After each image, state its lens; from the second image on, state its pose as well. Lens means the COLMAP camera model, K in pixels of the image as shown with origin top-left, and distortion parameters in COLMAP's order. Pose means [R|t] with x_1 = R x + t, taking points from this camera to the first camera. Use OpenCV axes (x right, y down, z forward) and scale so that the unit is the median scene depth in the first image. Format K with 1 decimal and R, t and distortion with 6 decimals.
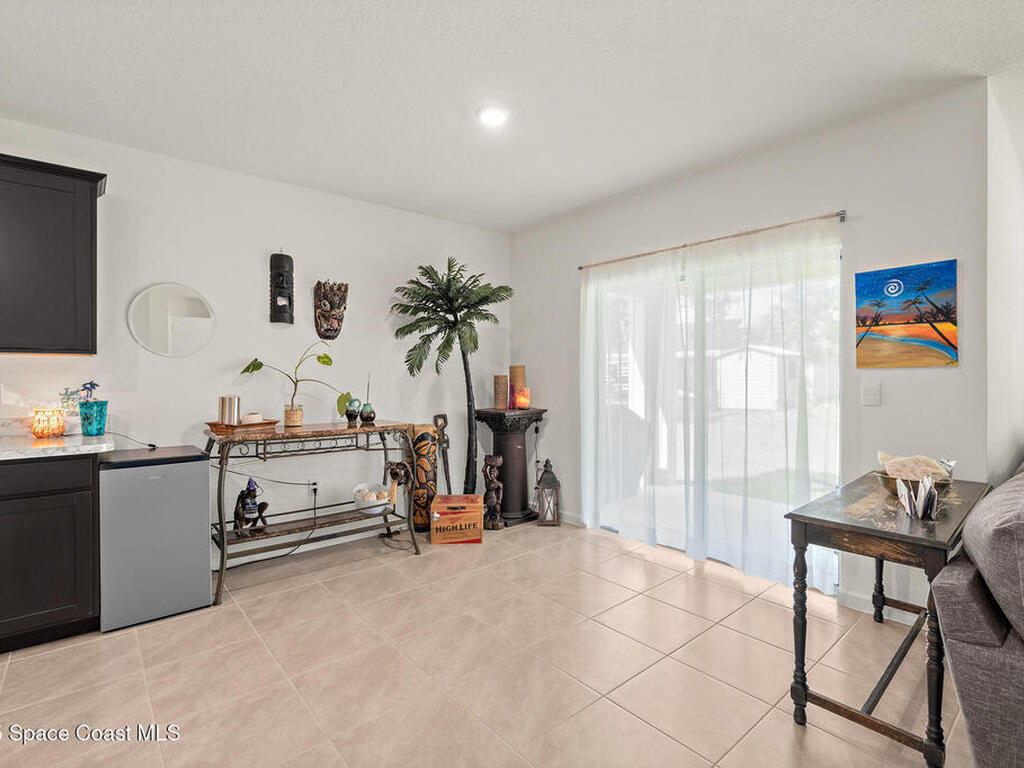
lens RADIAL K [[497.6, 0, 502.8], [0, 497.6, 379.3], [0, 0, 1]] dist [-0.004953, -0.000111]
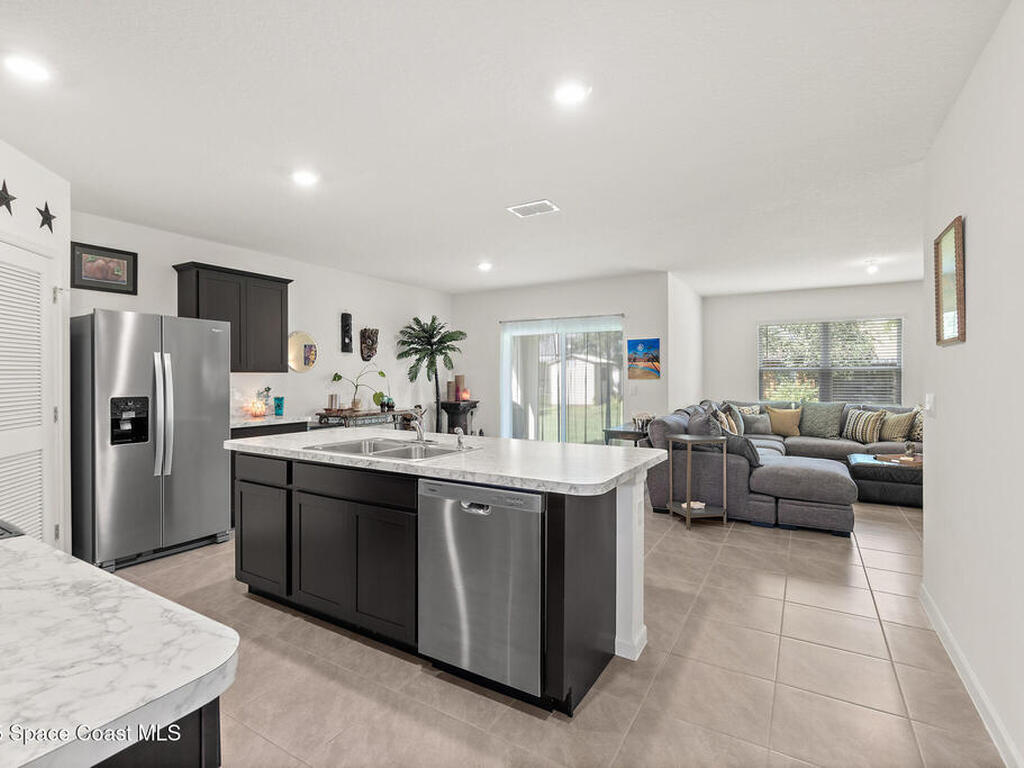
lens RADIAL K [[497.6, 0, 502.8], [0, 497.6, 379.3], [0, 0, 1]] dist [-0.004953, -0.000111]
pose [[0.947000, -0.001062, 0.321231, -0.476374], [0.002076, 0.999994, -0.002814, -0.012462], [-0.321226, 0.003331, 0.946997, -0.815032]]
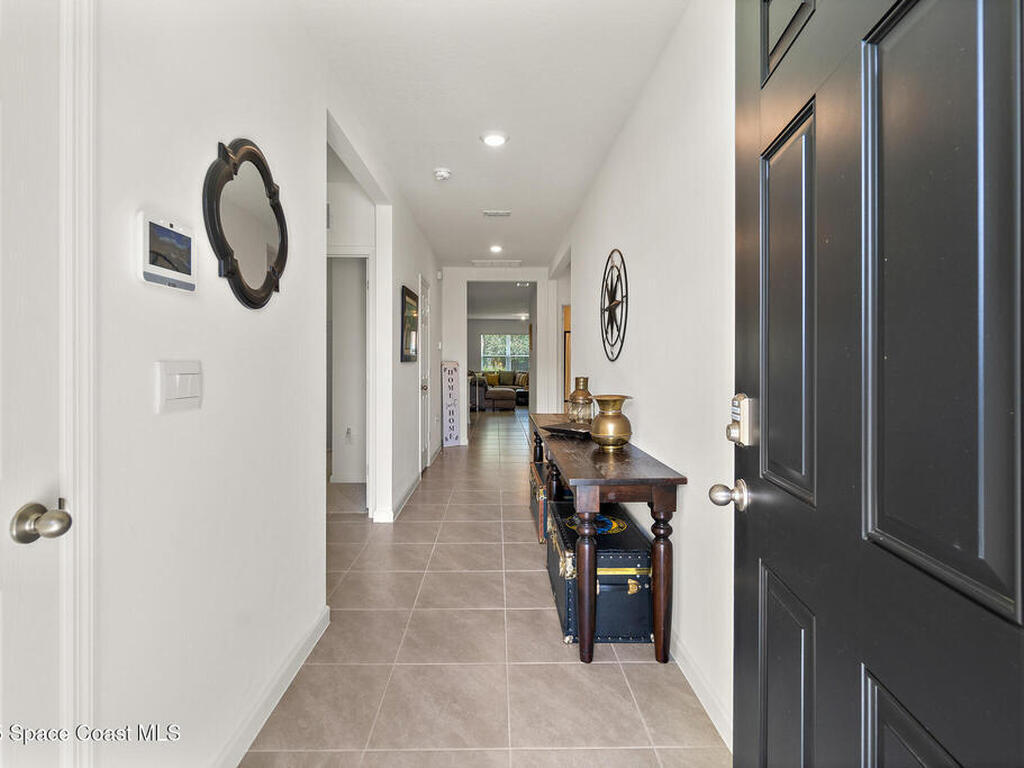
lens RADIAL K [[497.6, 0, 502.8], [0, 497.6, 379.3], [0, 0, 1]] dist [-0.004953, -0.000111]
pose [[0.631028, -0.023928, 0.775391, -2.148159], [0.003465, 0.999601, 0.028027, 0.028179], [-0.775752, -0.014999, 0.630859, -2.157332]]
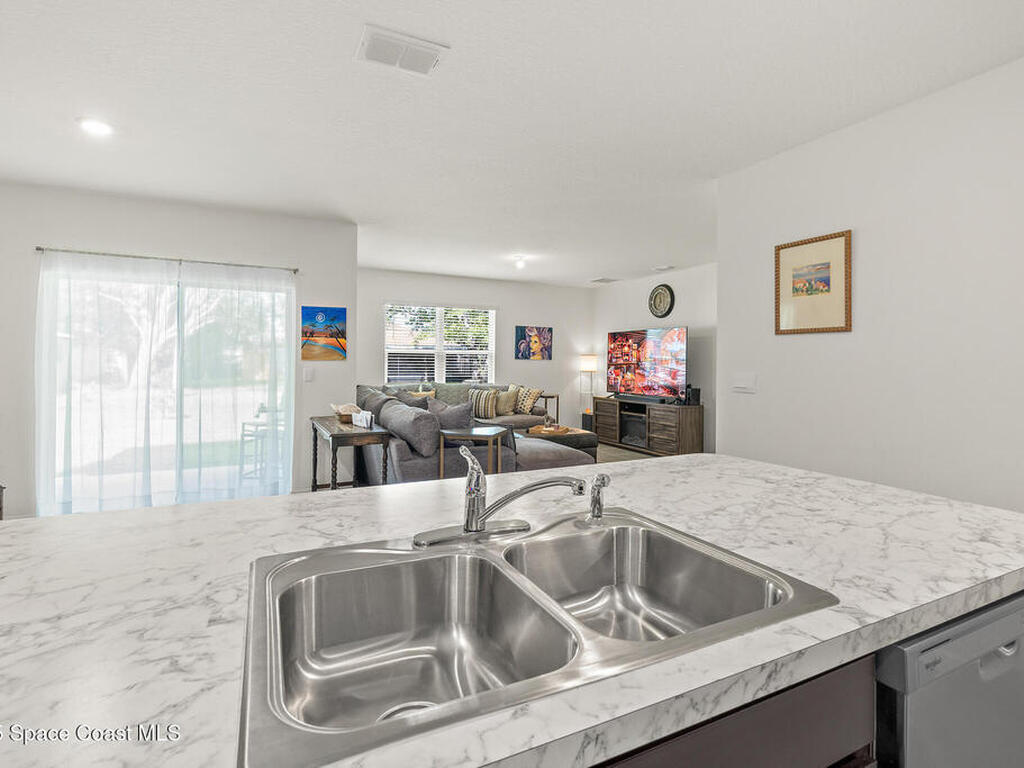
lens RADIAL K [[506.9, 0, 496.4], [0, 506.9, 367.1], [0, 0, 1]] dist [0.002808, 0.000464]
pose [[0.254803, -0.007567, 0.966963, -0.627391], [-0.002091, 0.999963, 0.008377, -0.011006], [-0.966991, -0.004157, 0.254777, -0.087796]]
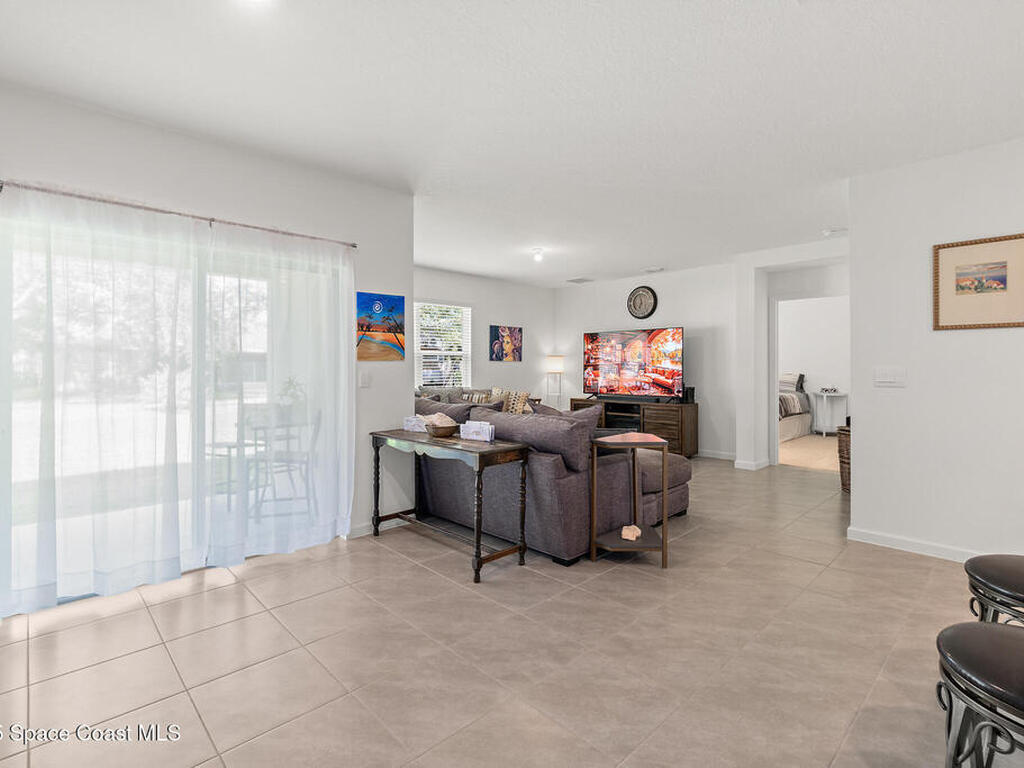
lens RADIAL K [[506.9, 0, 496.4], [0, 506.9, 367.1], [0, 0, 1]] dist [0.002808, 0.000464]
pose [[-0.050964, 0.000116, 0.998700, -0.529741], [0.008596, 0.999963, 0.000323, -0.001218], [-0.998663, 0.008601, -0.050963, 0.513909]]
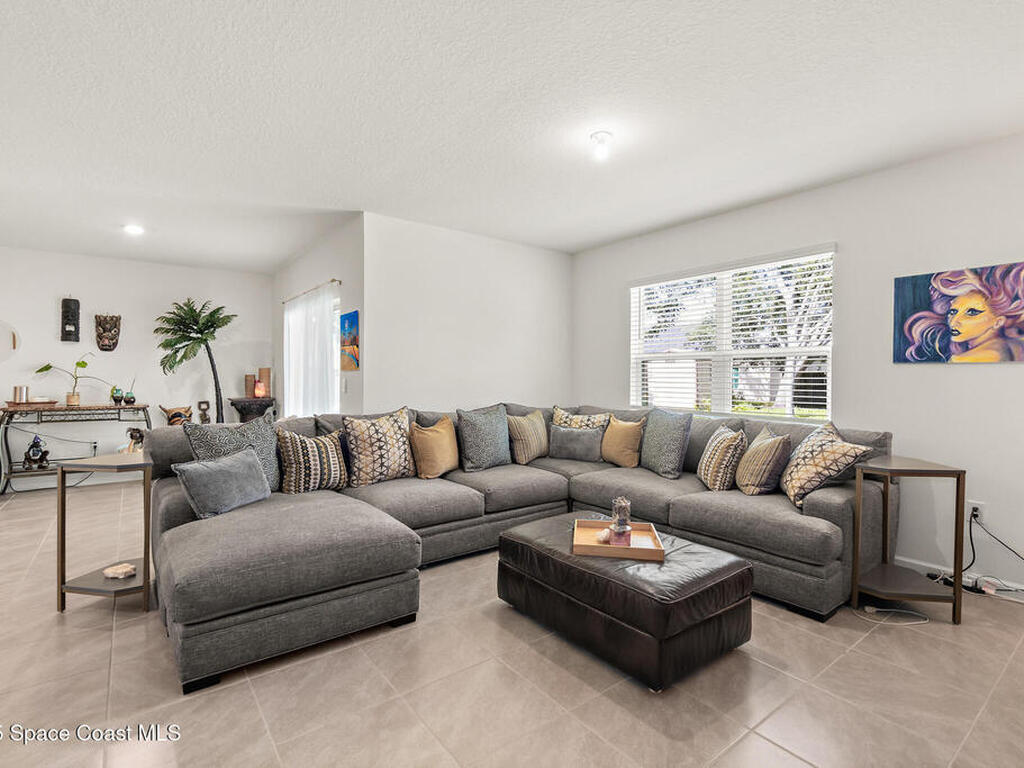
lens RADIAL K [[497.6, 0, 502.8], [0, 497.6, 379.3], [0, 0, 1]] dist [-0.004953, -0.000111]
pose [[0.998553, 0.004452, -0.053587, 1.016157], [-0.004562, 0.999988, -0.001930, 0.005651], [0.053578, 0.002171, 0.998561, -0.512162]]
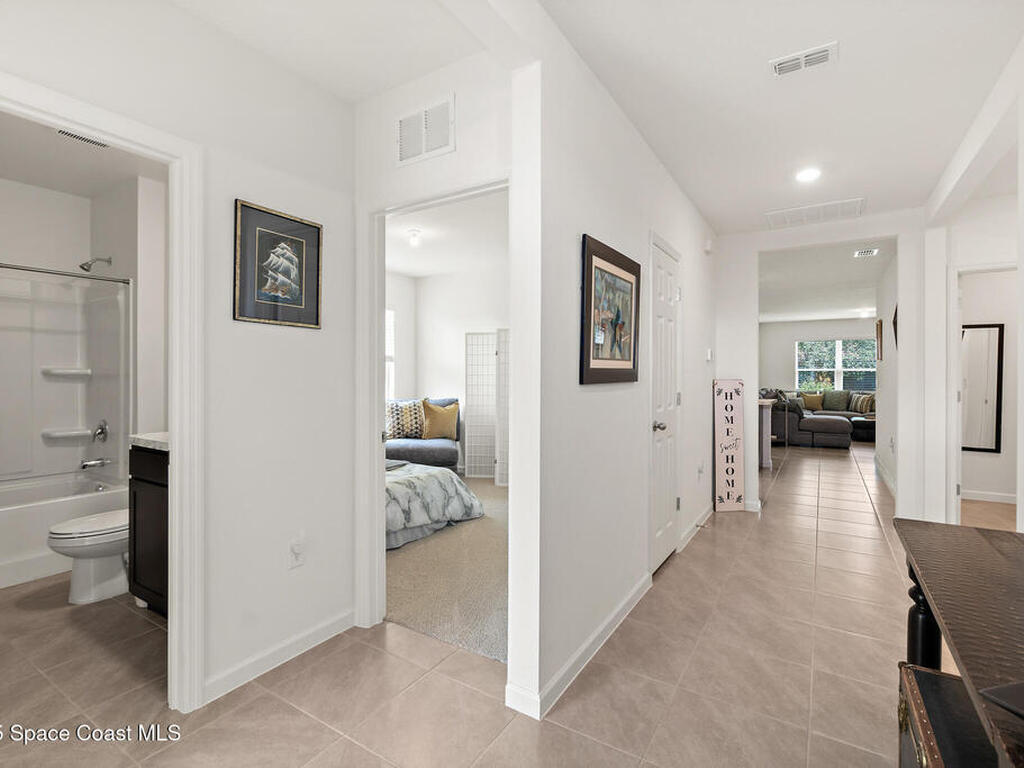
lens RADIAL K [[497.6, 0, 502.8], [0, 497.6, 379.3], [0, 0, 1]] dist [-0.004953, -0.000111]
pose [[0.954589, -0.000055, 0.297927, -1.672173], [0.001016, 0.999995, -0.003072, 0.015245], [-0.297925, 0.003235, 0.954584, -1.787820]]
